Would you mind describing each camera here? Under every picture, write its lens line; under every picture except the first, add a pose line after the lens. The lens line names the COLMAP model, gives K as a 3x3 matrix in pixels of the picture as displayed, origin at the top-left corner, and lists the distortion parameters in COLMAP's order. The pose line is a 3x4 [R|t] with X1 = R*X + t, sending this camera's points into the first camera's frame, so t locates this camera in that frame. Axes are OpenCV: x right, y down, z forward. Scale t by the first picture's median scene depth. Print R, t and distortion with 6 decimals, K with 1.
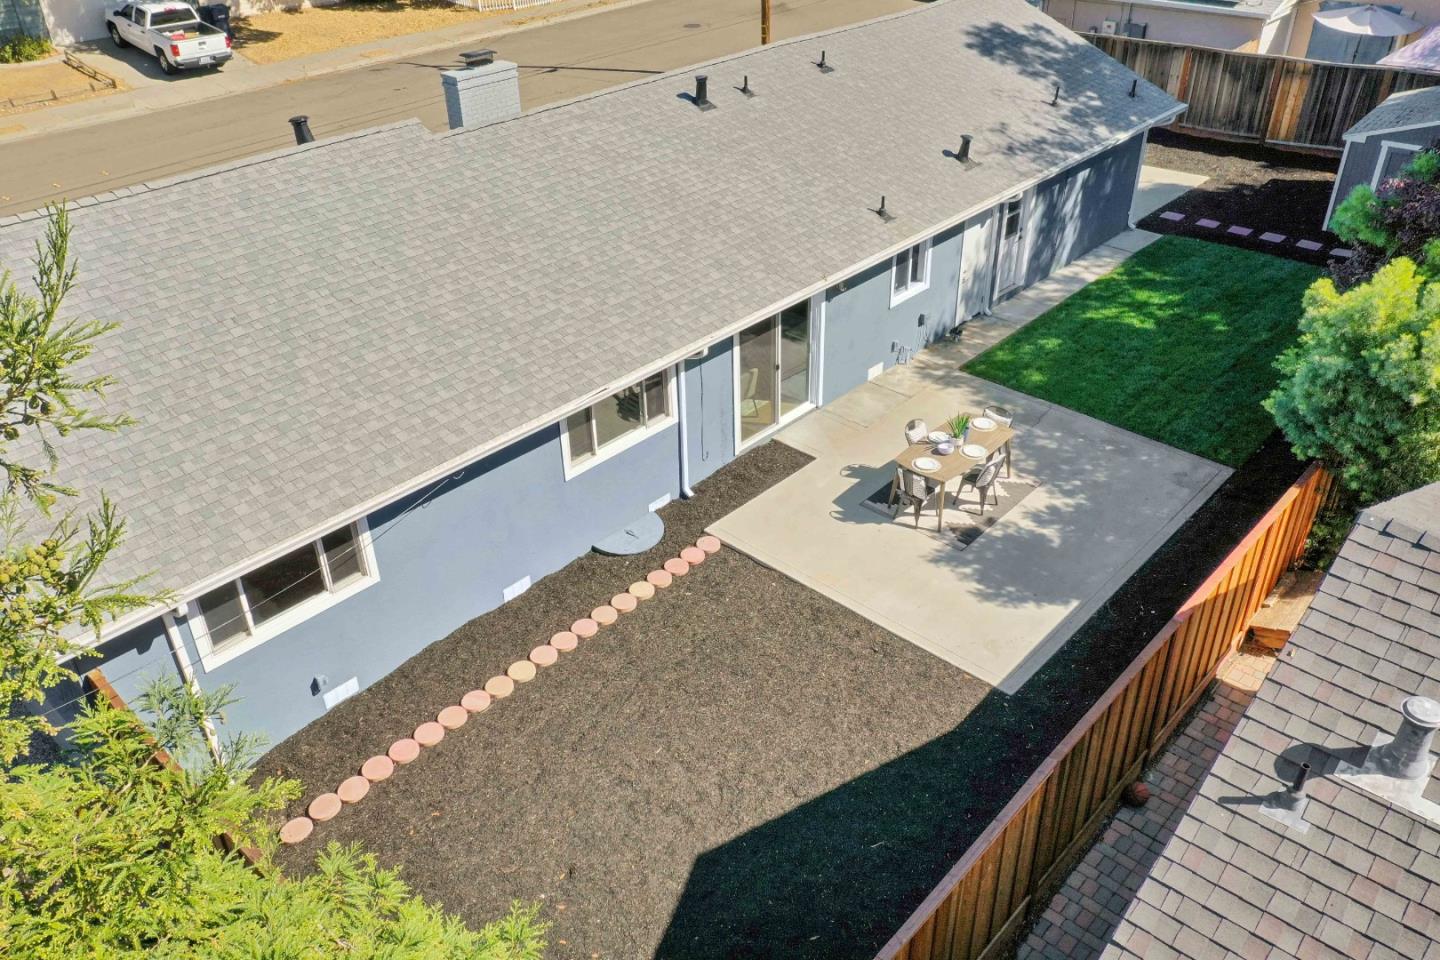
lens RADIAL K [[1149.9, 0, 720.0], [0, 1149.9, 480.0], [0, 0, 1]] dist [0.005534, 0.006273]
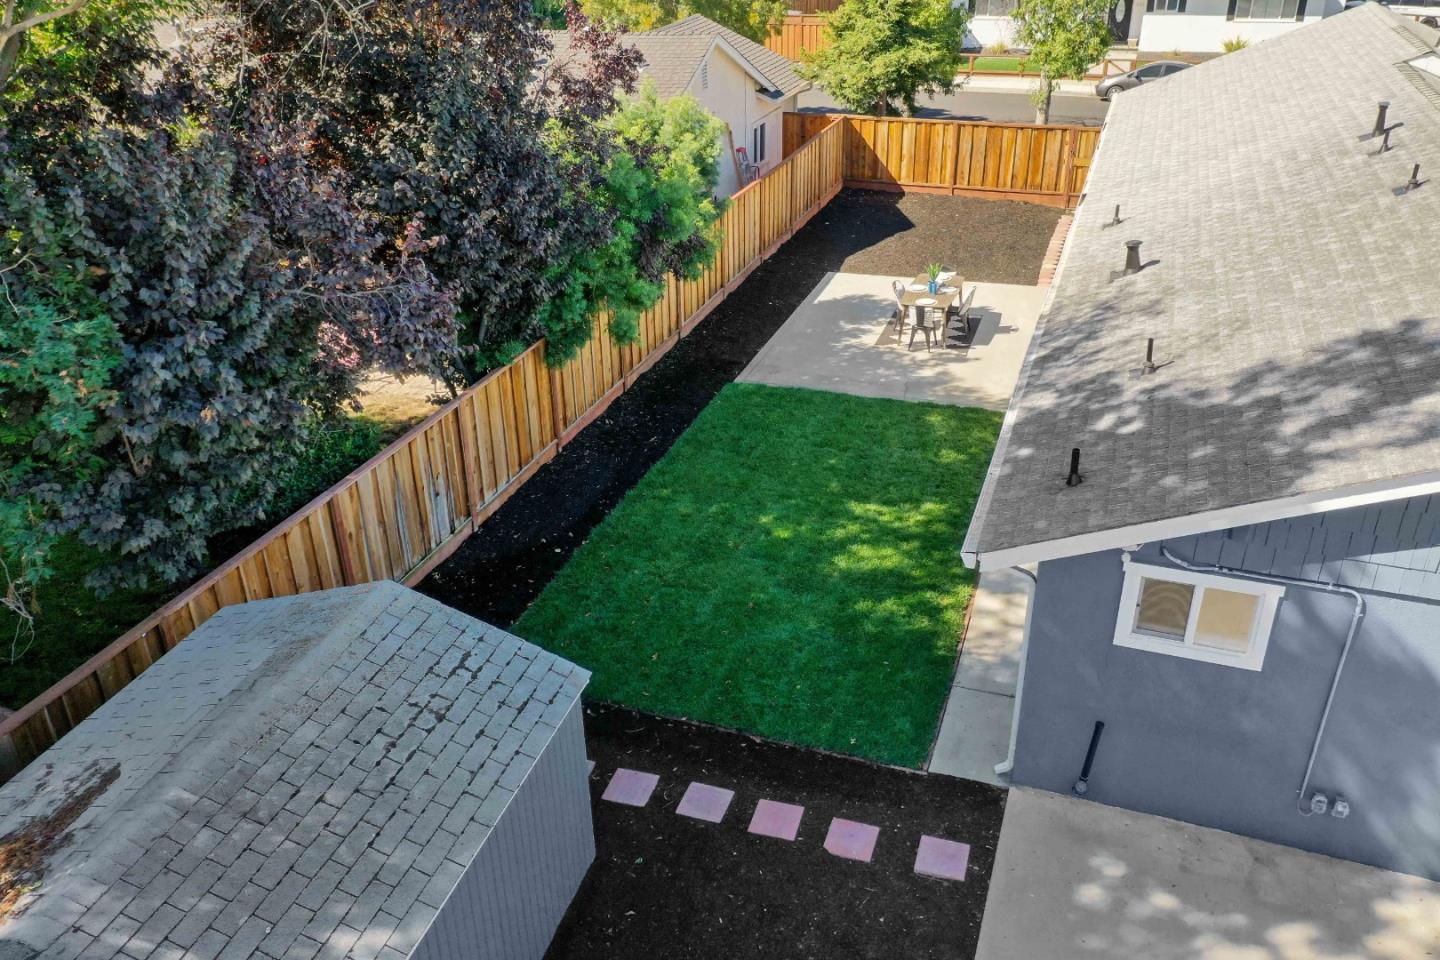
lens RADIAL K [[1149.9, 0, 720.0], [0, 1149.9, 480.0], [0, 0, 1]] dist [0.005534, 0.006273]
pose [[-0.920278, 0.221251, -0.322701, 0.628724], [-0.171509, 0.513190, 0.840964, -0.684800], [0.351671, 0.829267, -0.434331, 1.165127]]
